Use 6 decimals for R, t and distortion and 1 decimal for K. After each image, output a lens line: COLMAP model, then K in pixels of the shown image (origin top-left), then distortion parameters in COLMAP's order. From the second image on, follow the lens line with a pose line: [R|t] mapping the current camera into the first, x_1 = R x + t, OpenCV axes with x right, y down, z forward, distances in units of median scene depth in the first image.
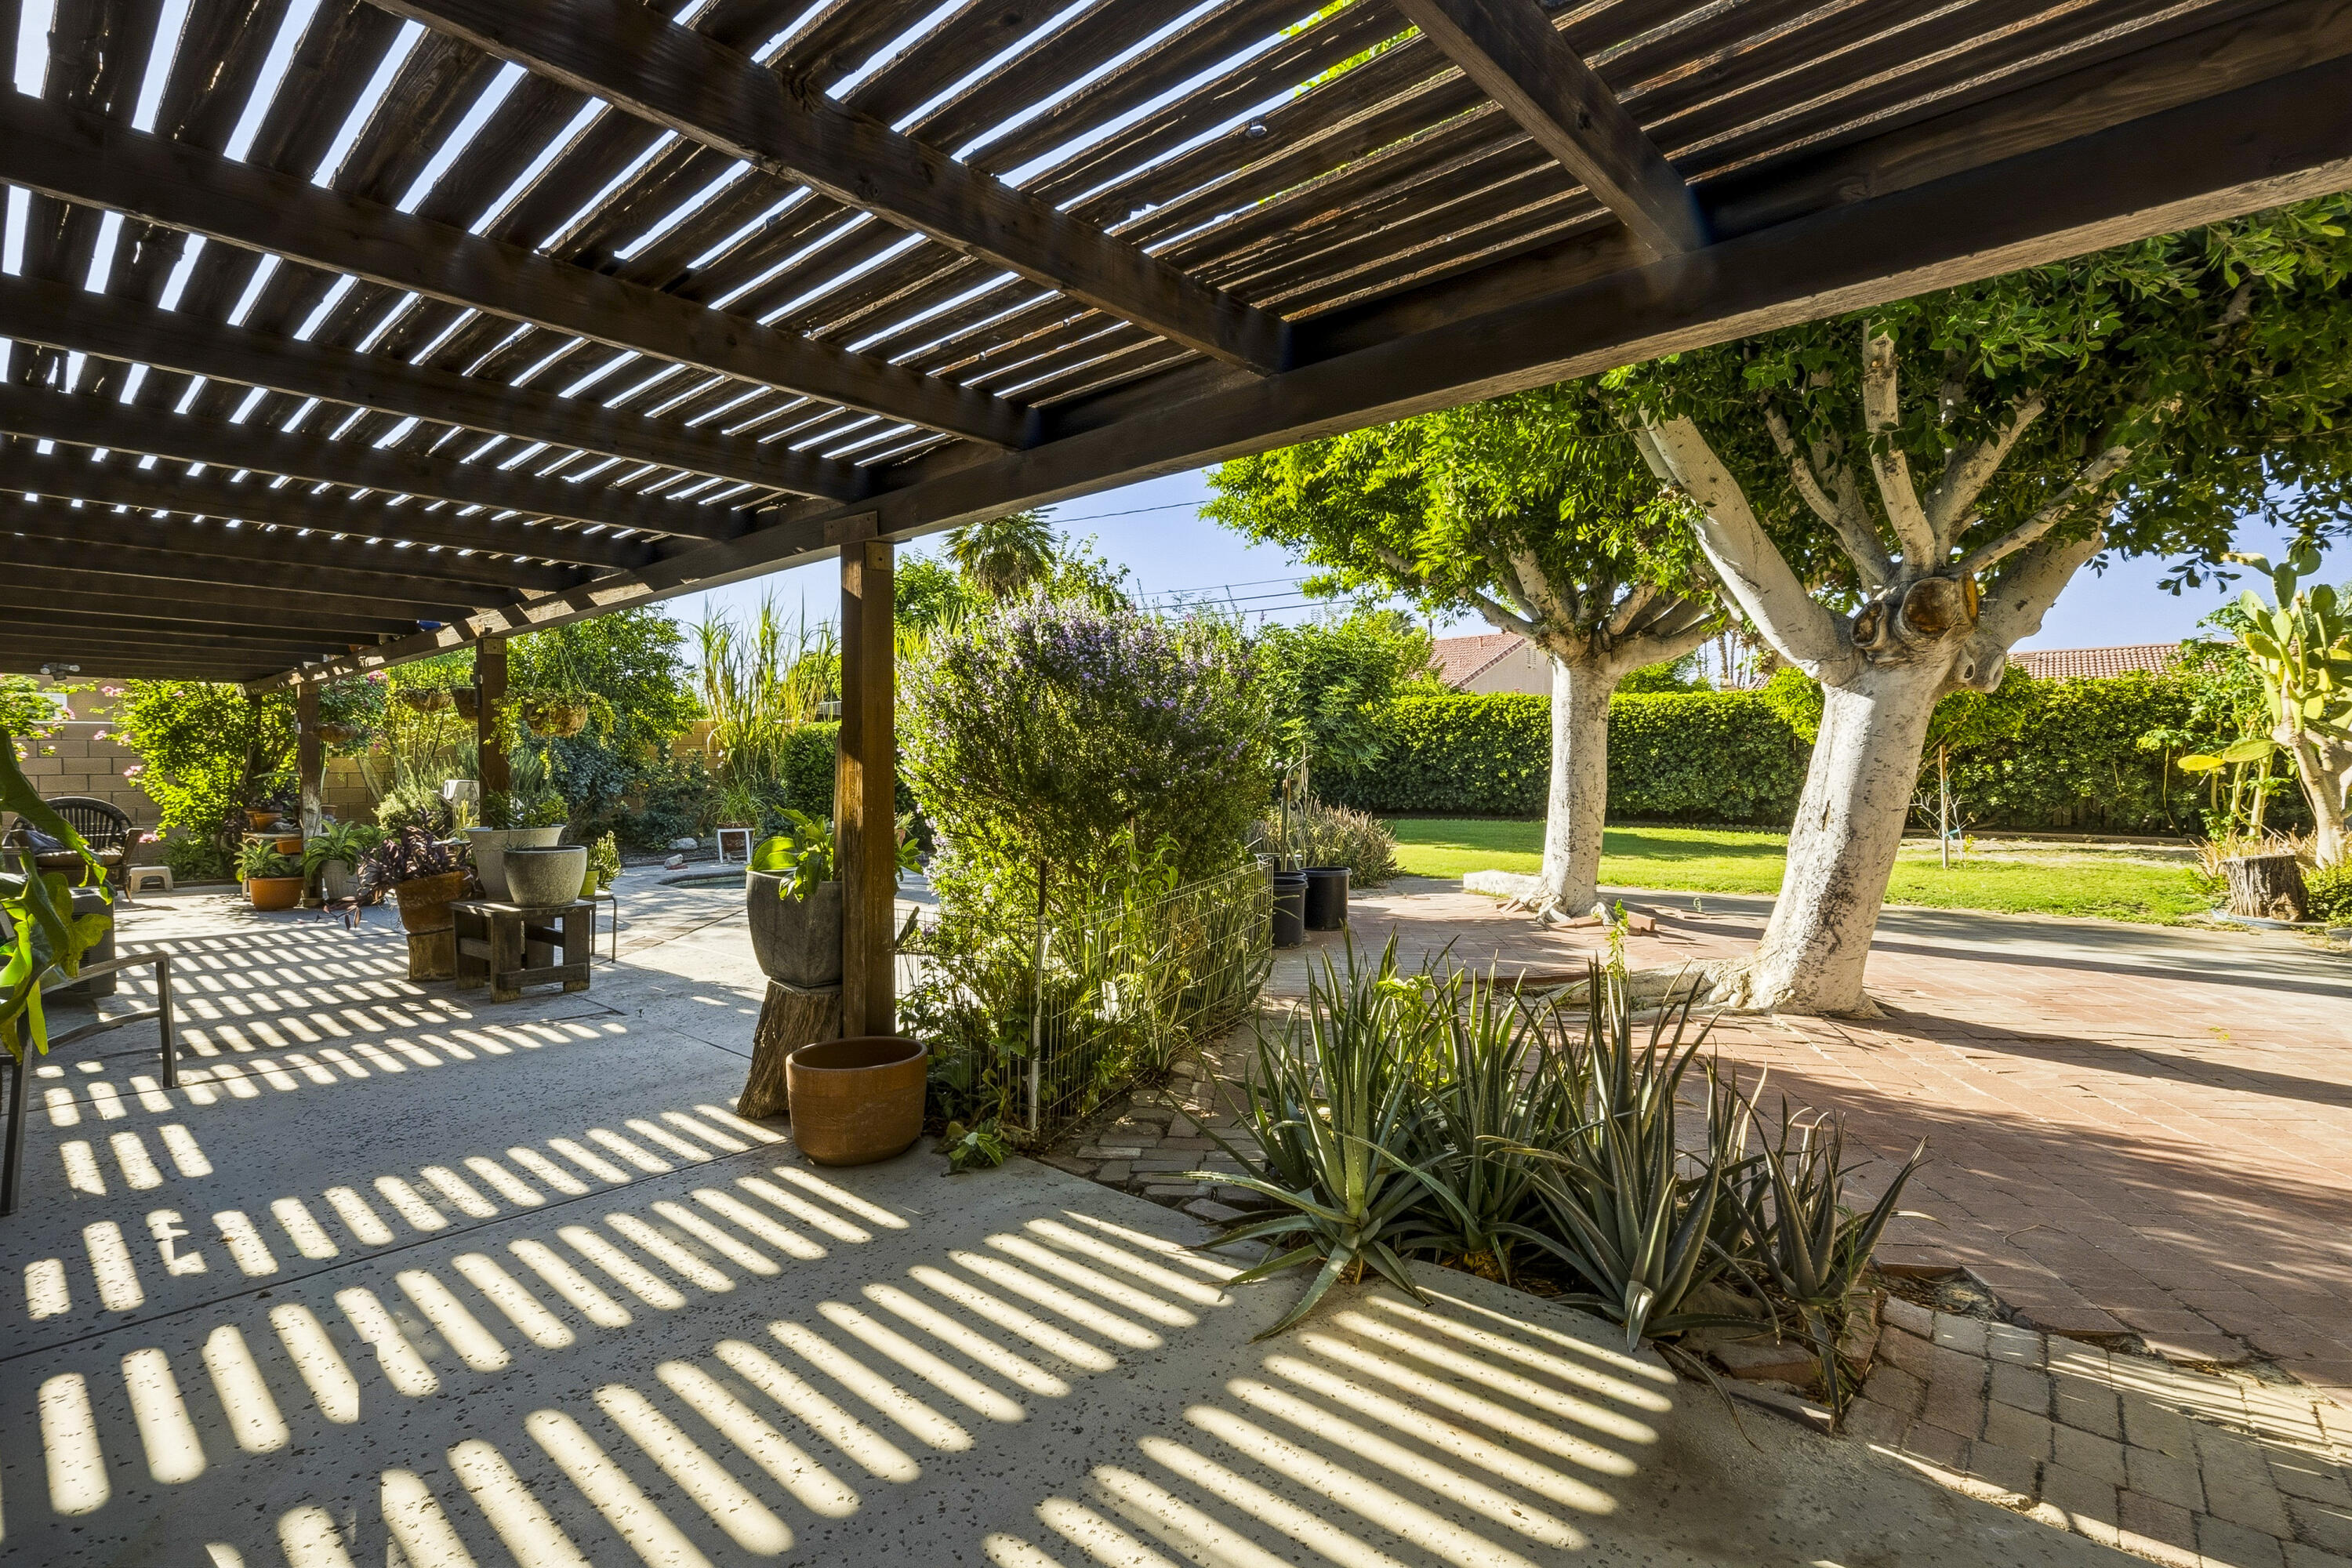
lens RADIAL K [[1106.3, 0, 1180.0], [0, 1106.3, 781.3], [0, 0, 1]] dist [0.002708, 0.000378]
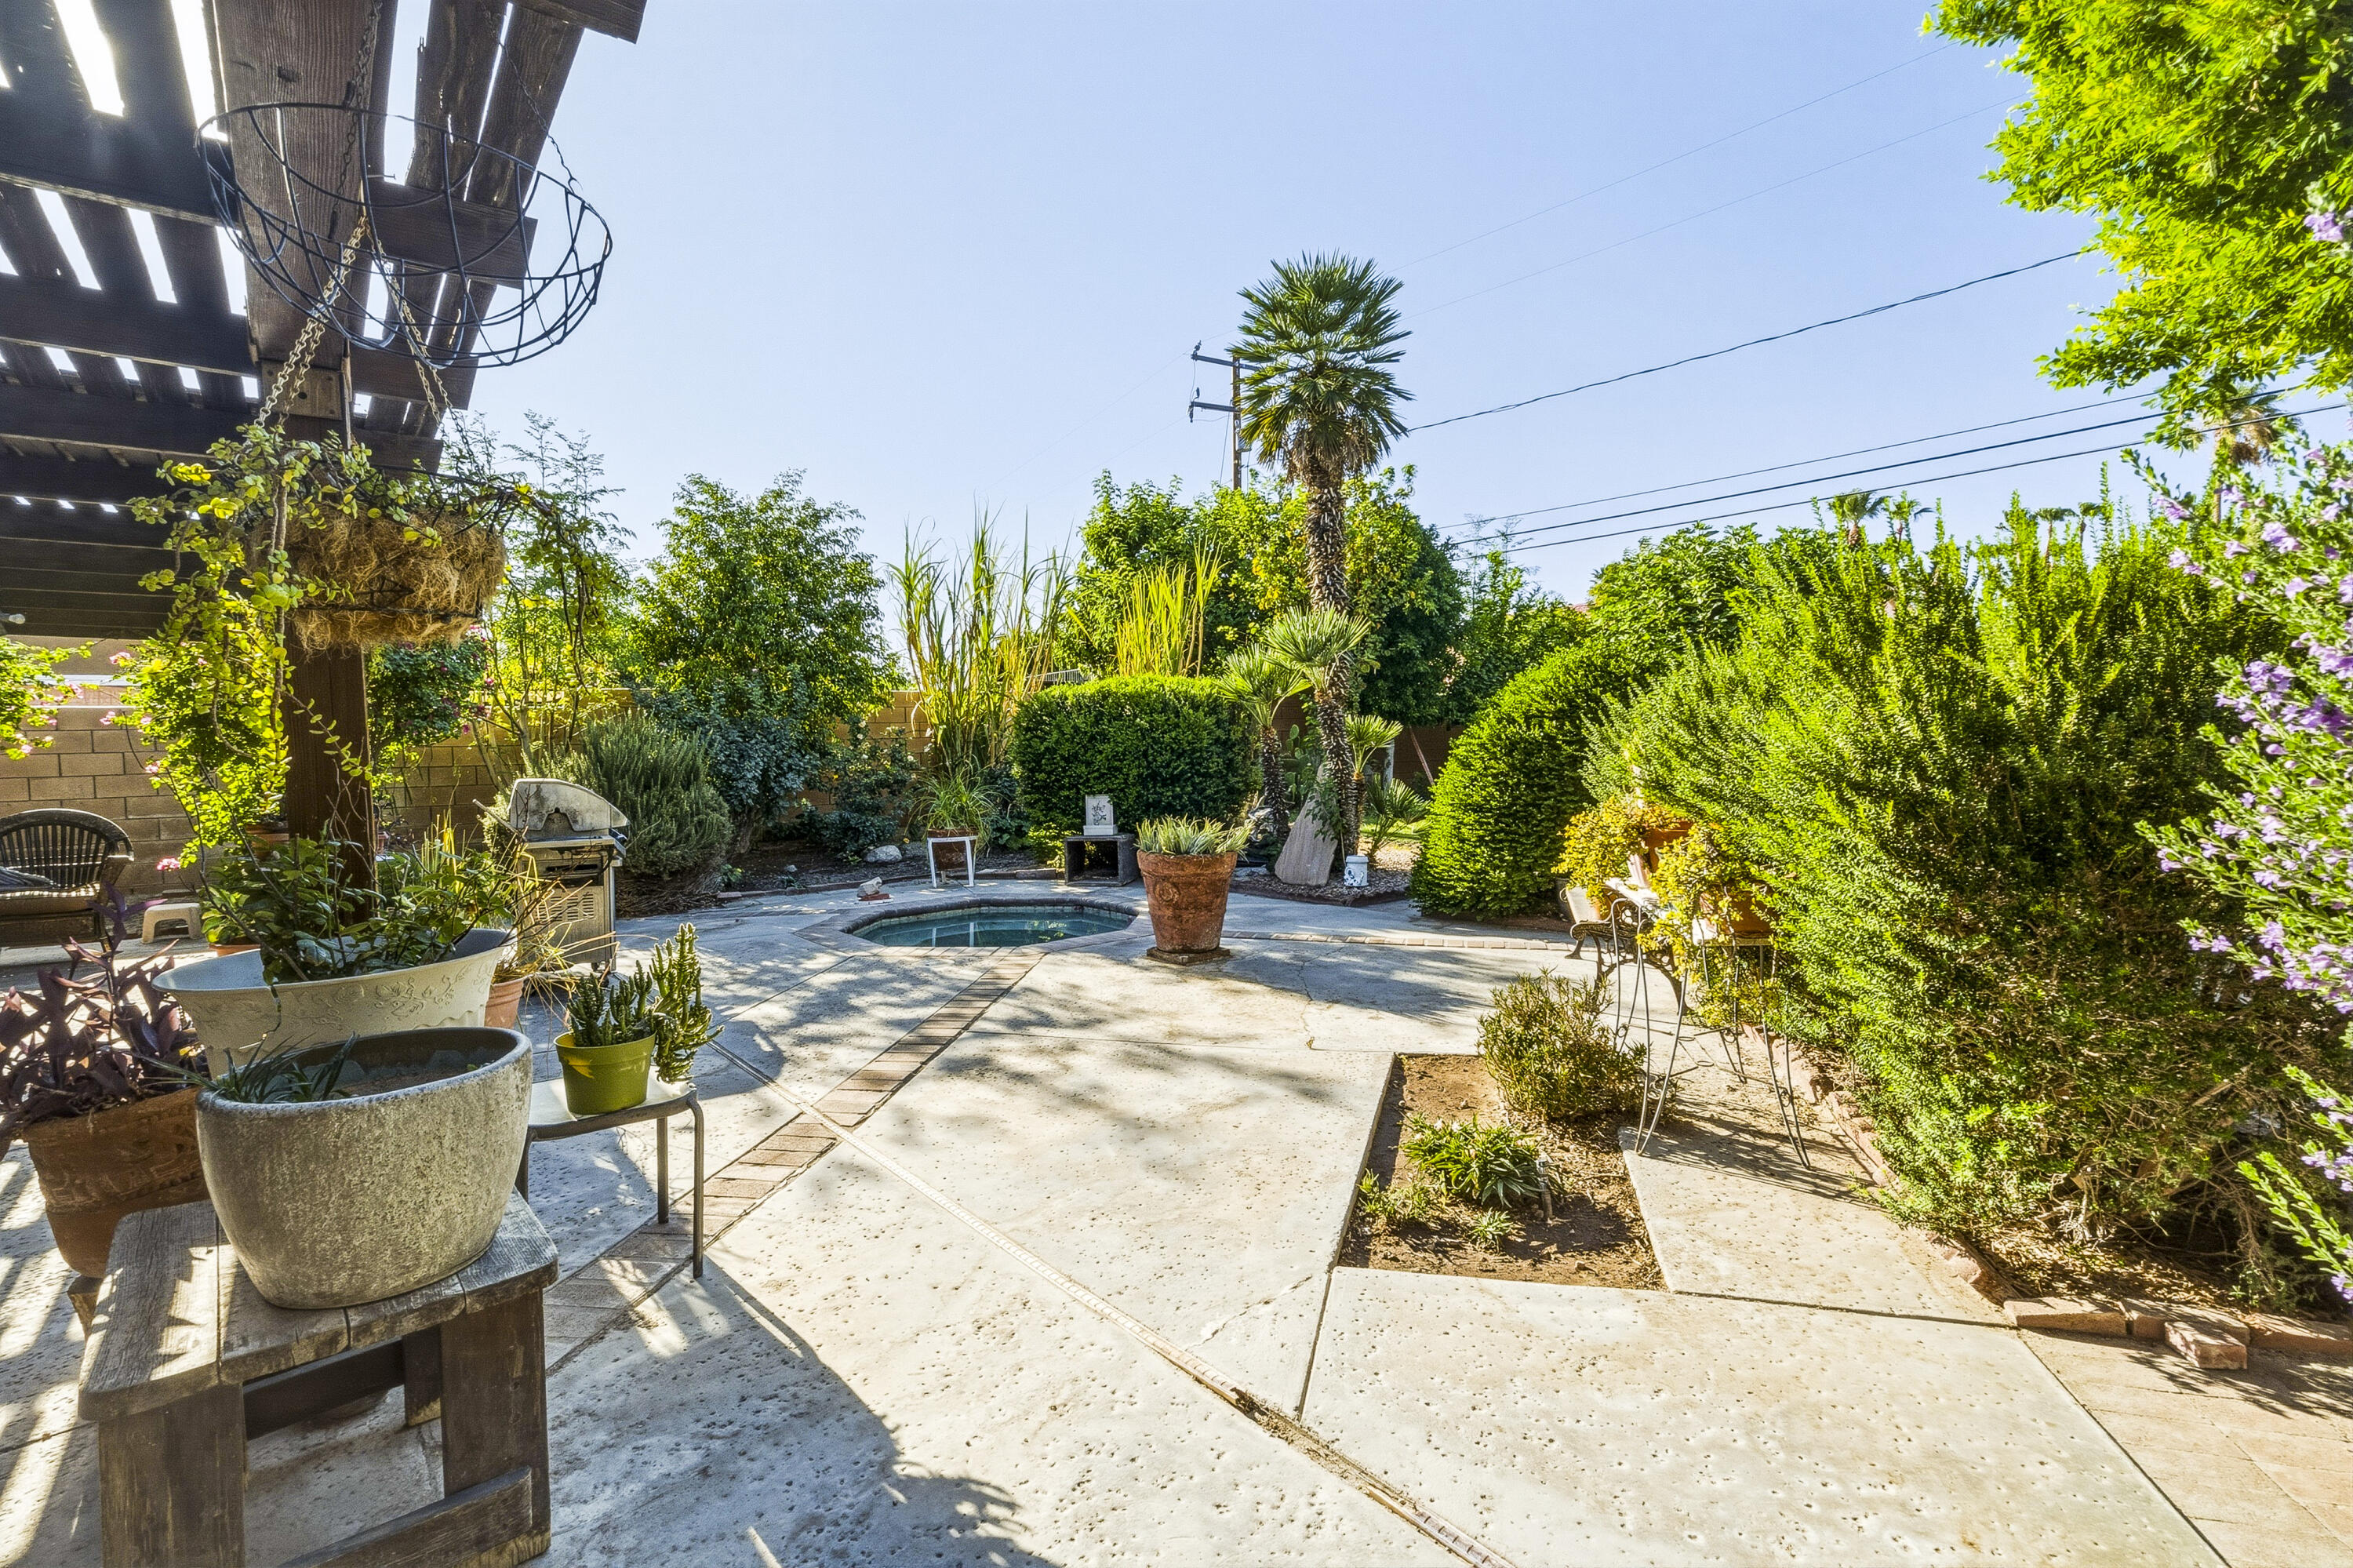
lens RADIAL K [[1106.8, 0, 1170.0], [0, 1106.8, 782.1], [0, 0, 1]] dist [0.002708, 0.000378]
pose [[0.985148, -0.011523, -0.171318, -0.178960], [0.015172, 0.999685, 0.020005, -0.005662], [0.171034, -0.022307, 0.985013, 0.410723]]
